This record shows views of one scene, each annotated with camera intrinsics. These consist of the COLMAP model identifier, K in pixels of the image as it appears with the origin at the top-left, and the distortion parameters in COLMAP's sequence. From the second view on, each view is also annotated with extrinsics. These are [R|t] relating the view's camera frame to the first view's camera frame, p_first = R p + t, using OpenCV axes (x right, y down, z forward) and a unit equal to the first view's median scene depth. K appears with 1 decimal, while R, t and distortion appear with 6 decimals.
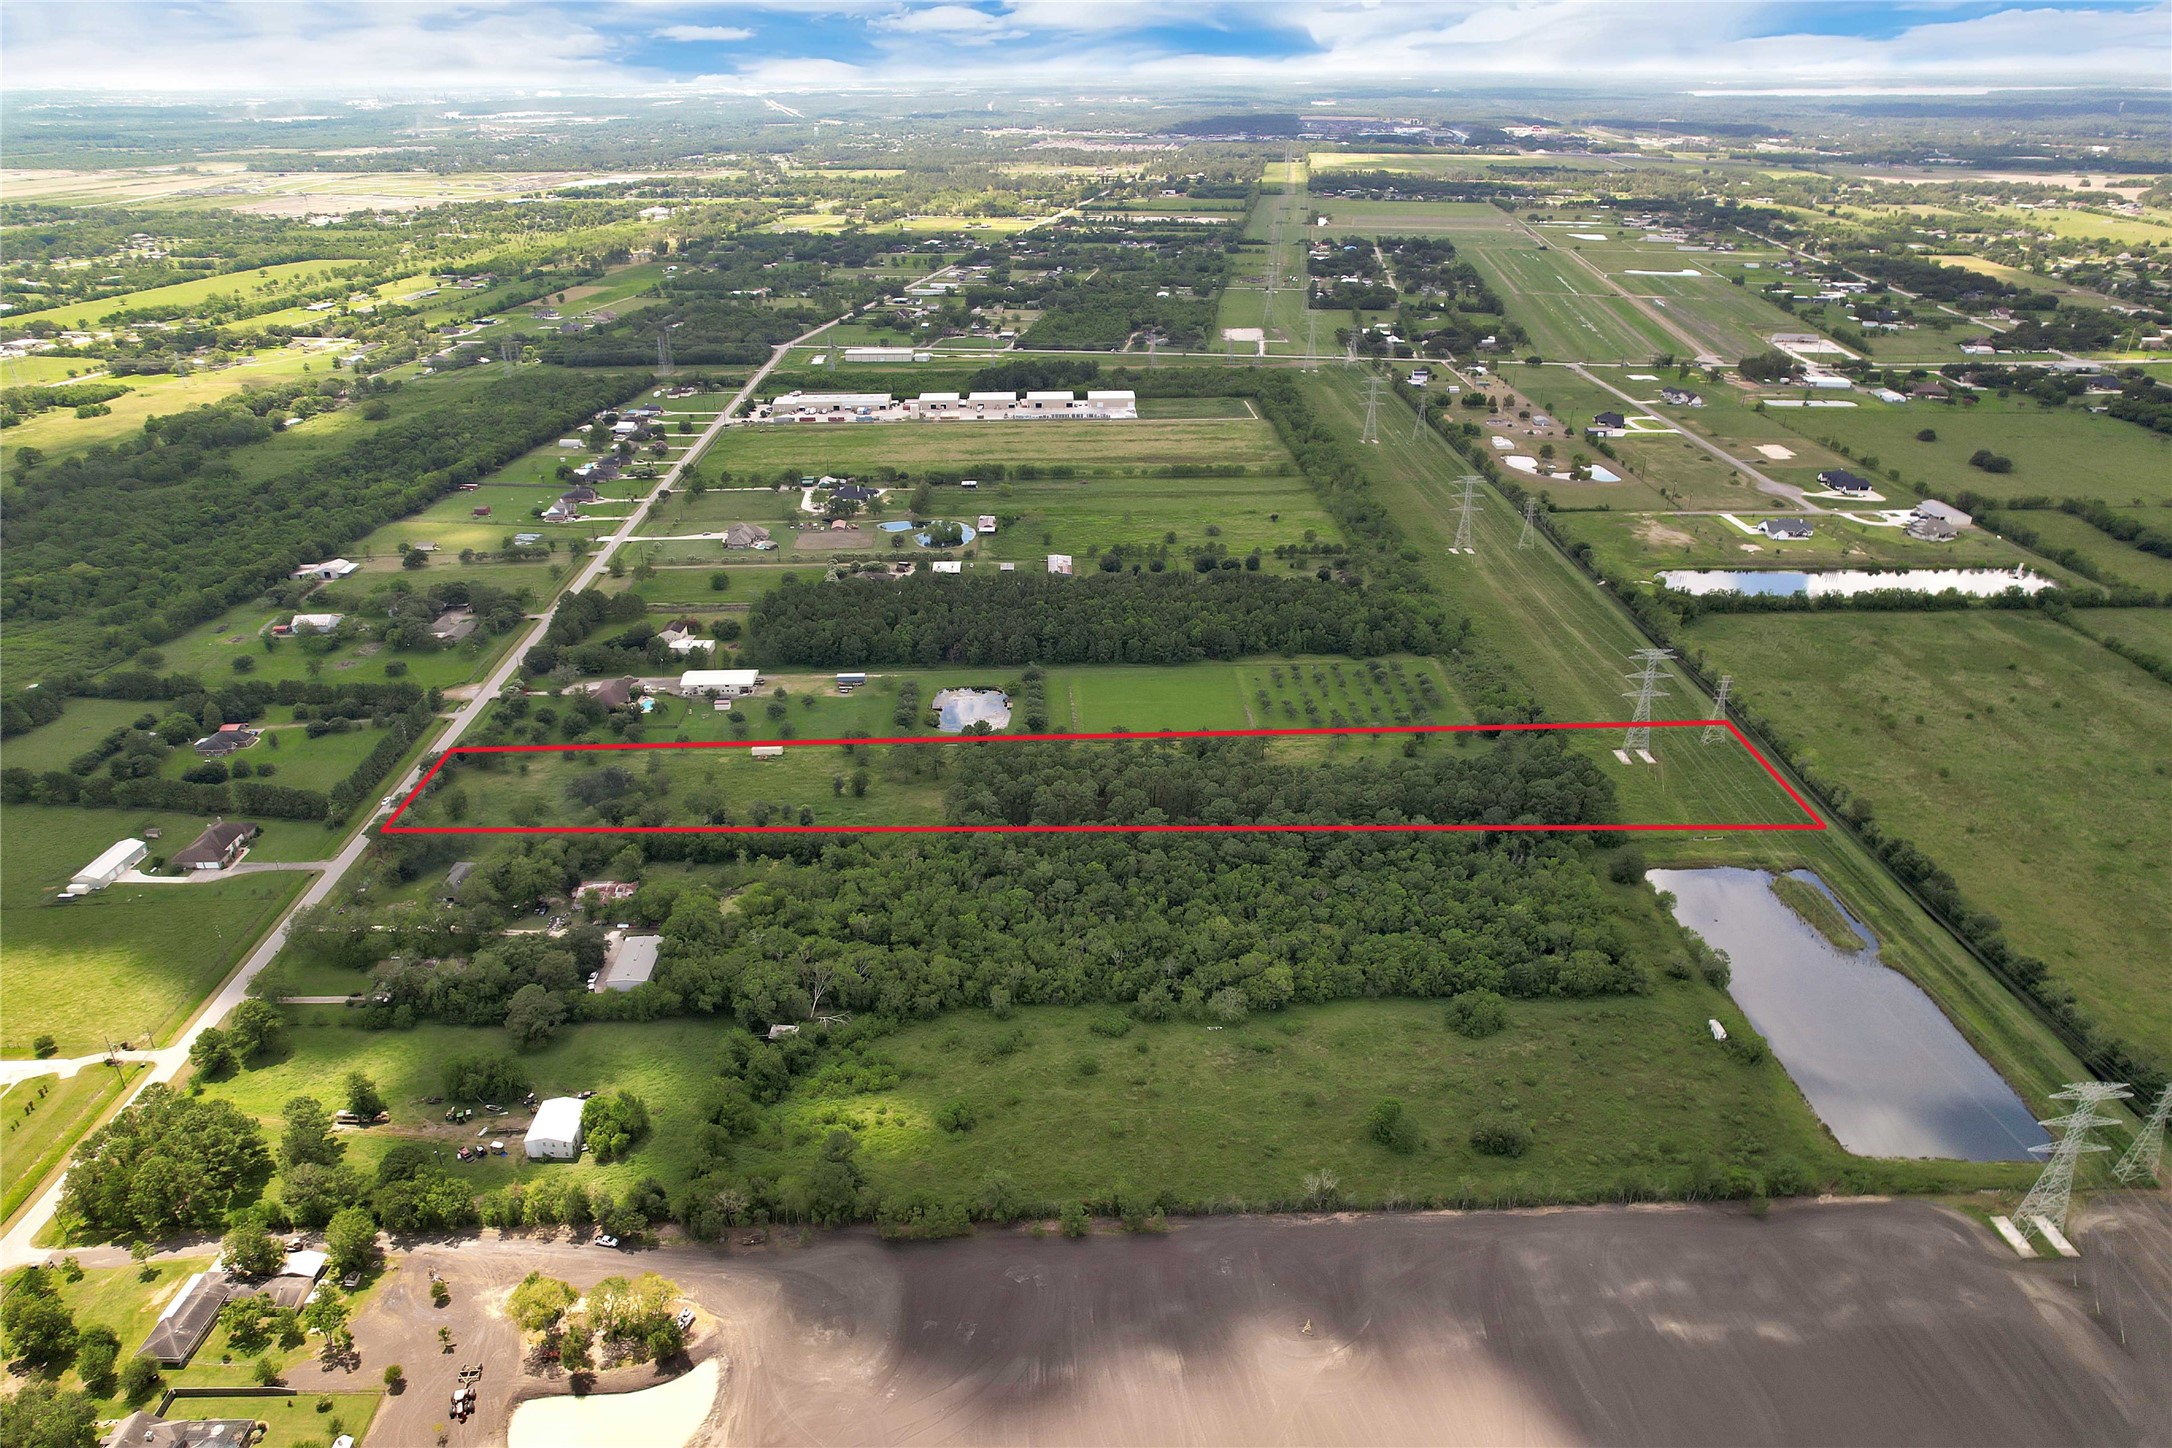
lens RADIAL K [[1380.8, 0, 1115.4], [0, 1380.8, 725.5], [0, 0, 1]] dist [-0.035780, 0.004400]
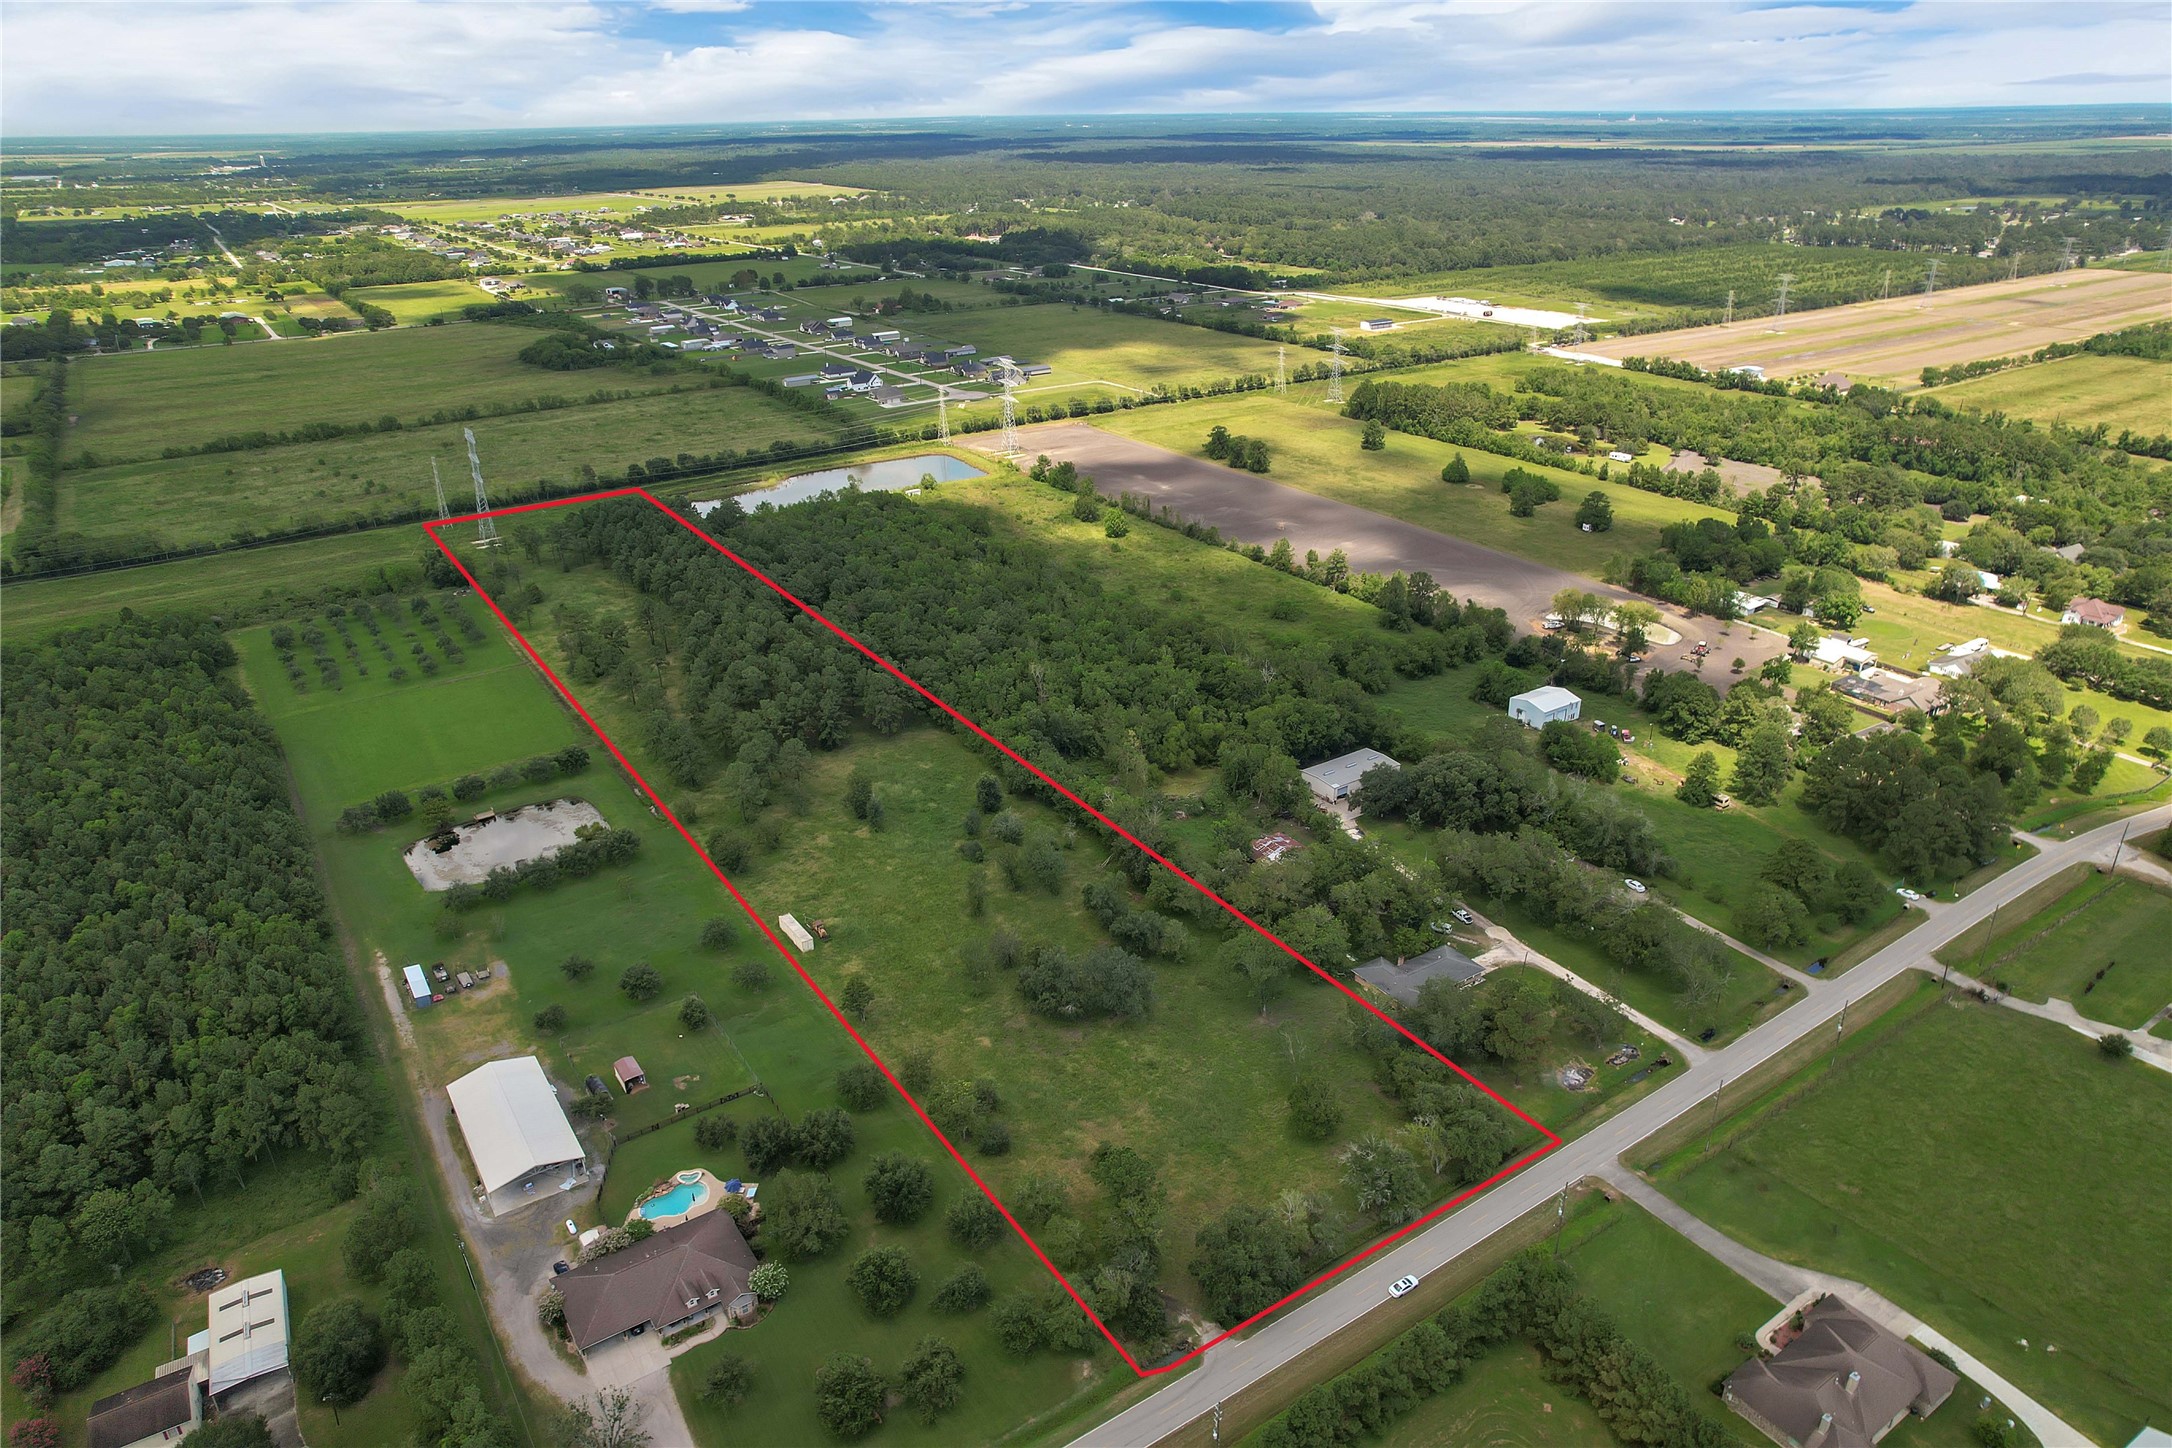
lens RADIAL K [[1380.8, 0, 1115.4], [0, 1380.8, 725.5], [0, 0, 1]] dist [-0.035780, 0.004400]
pose [[-0.531778, -0.342019, 0.774749, -0.605603], [0.395444, 0.708687, 0.584283, -0.251900], [-0.748890, 0.617078, -0.241615, 0.884941]]
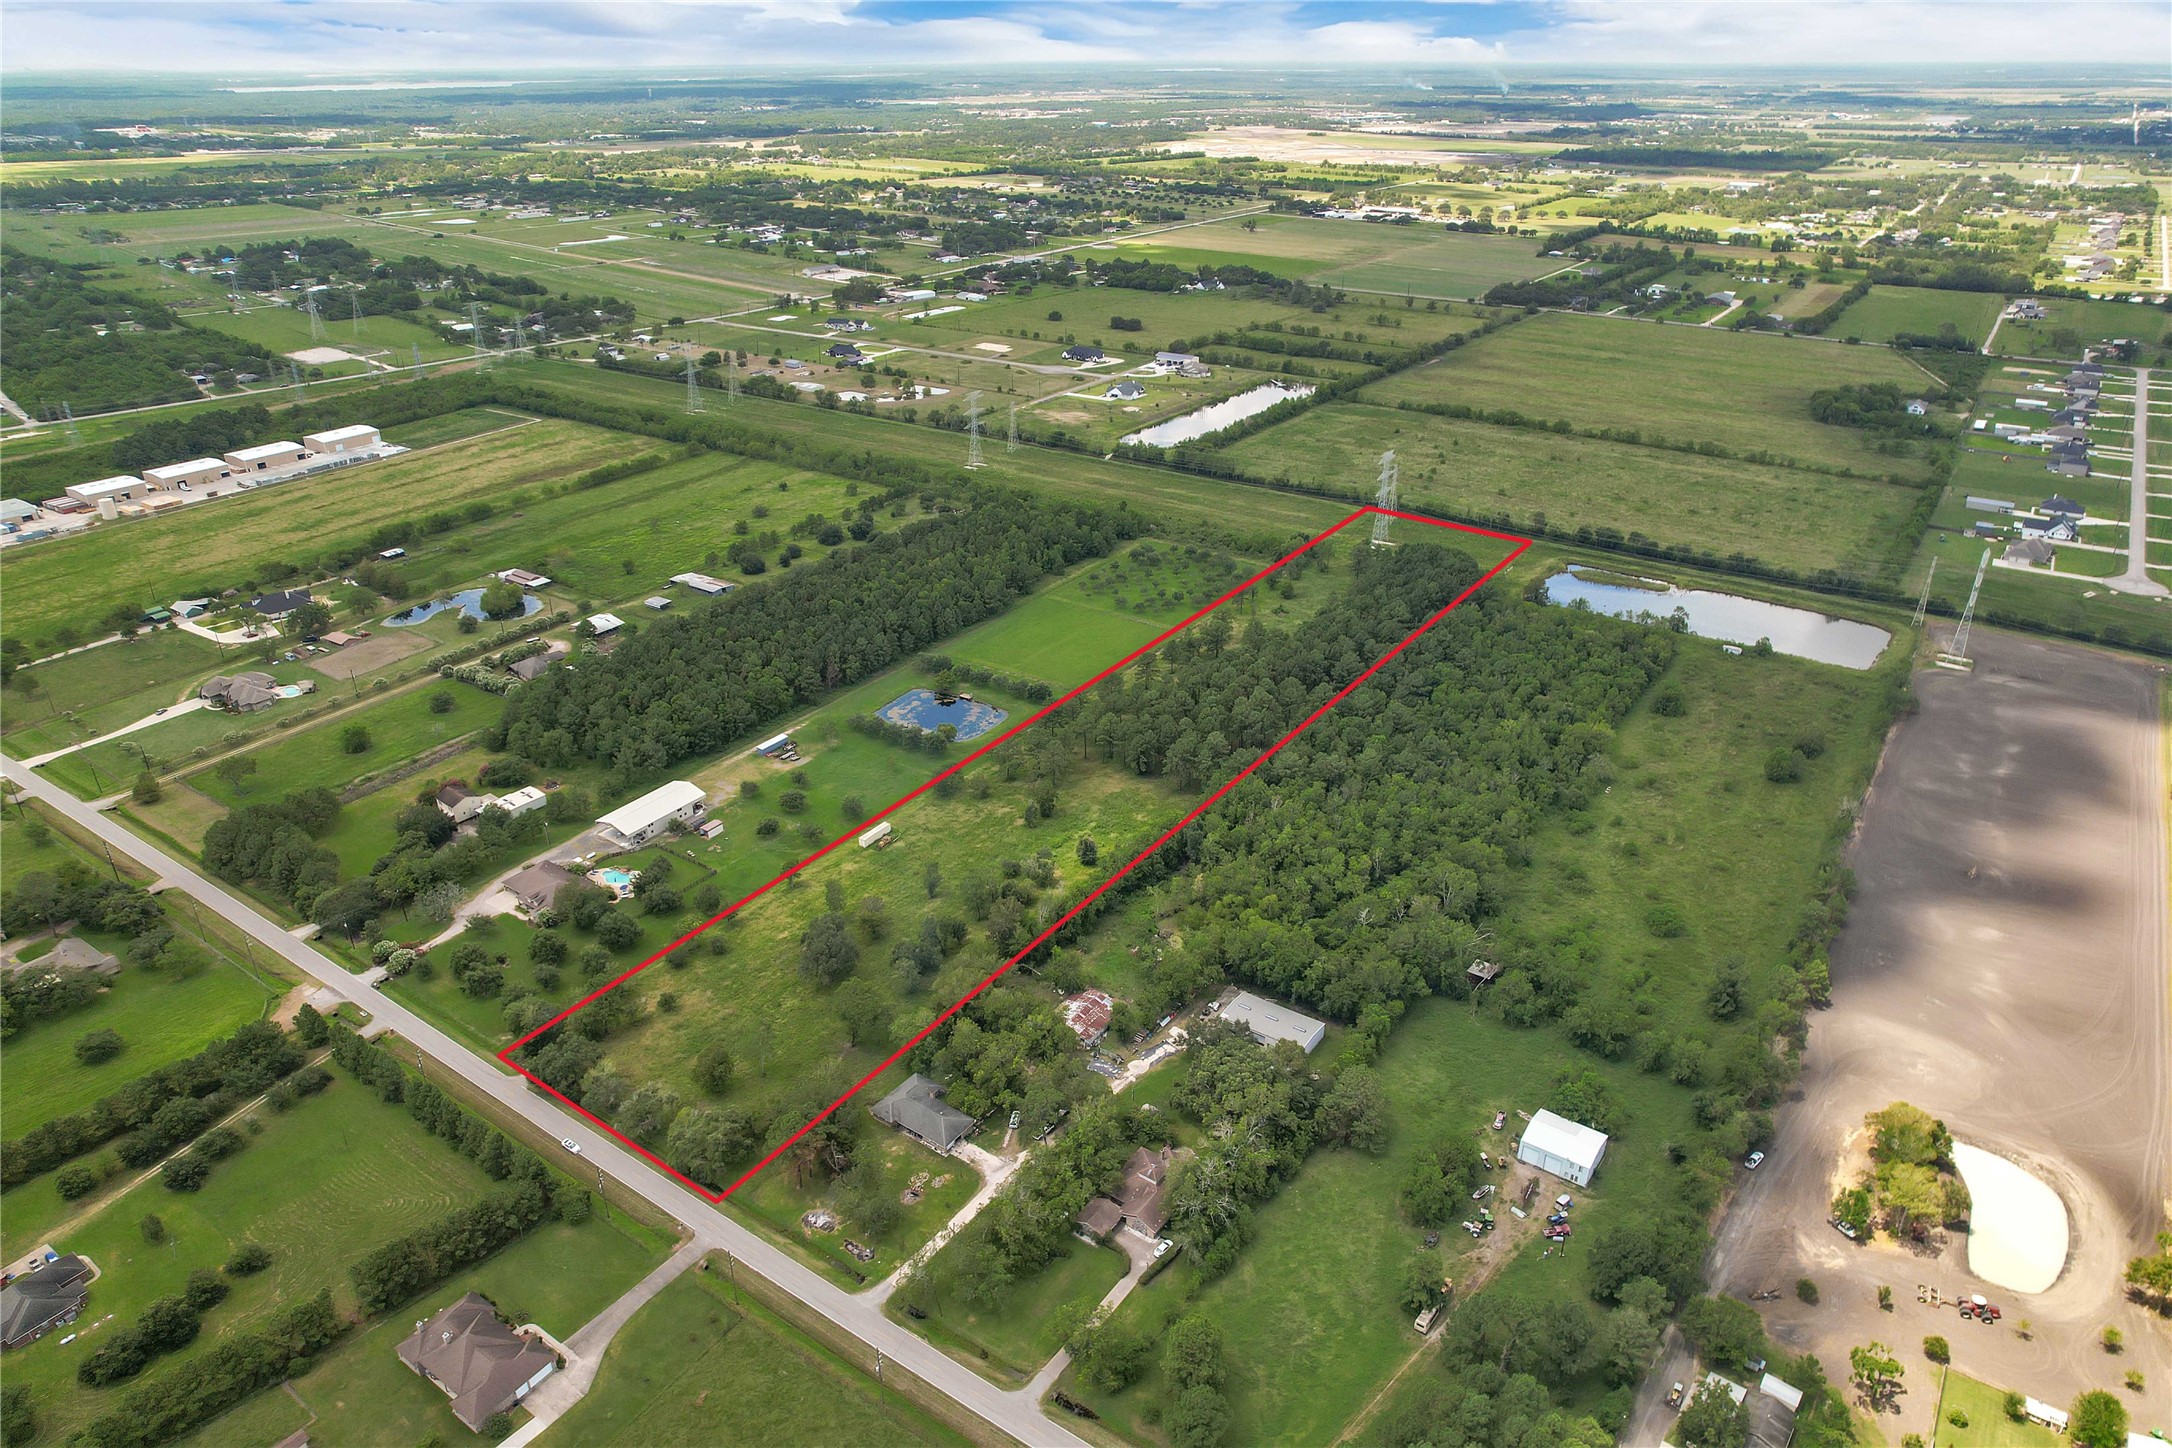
lens RADIAL K [[1380.8, 0, 1115.4], [0, 1380.8, 725.5], [0, 0, 1]] dist [-0.035780, 0.004400]
pose [[0.594620, -0.357939, 0.719935, -0.624828], [0.357809, 0.919684, 0.161724, -0.099953], [-0.720000, 0.161435, 0.674936, 0.343371]]
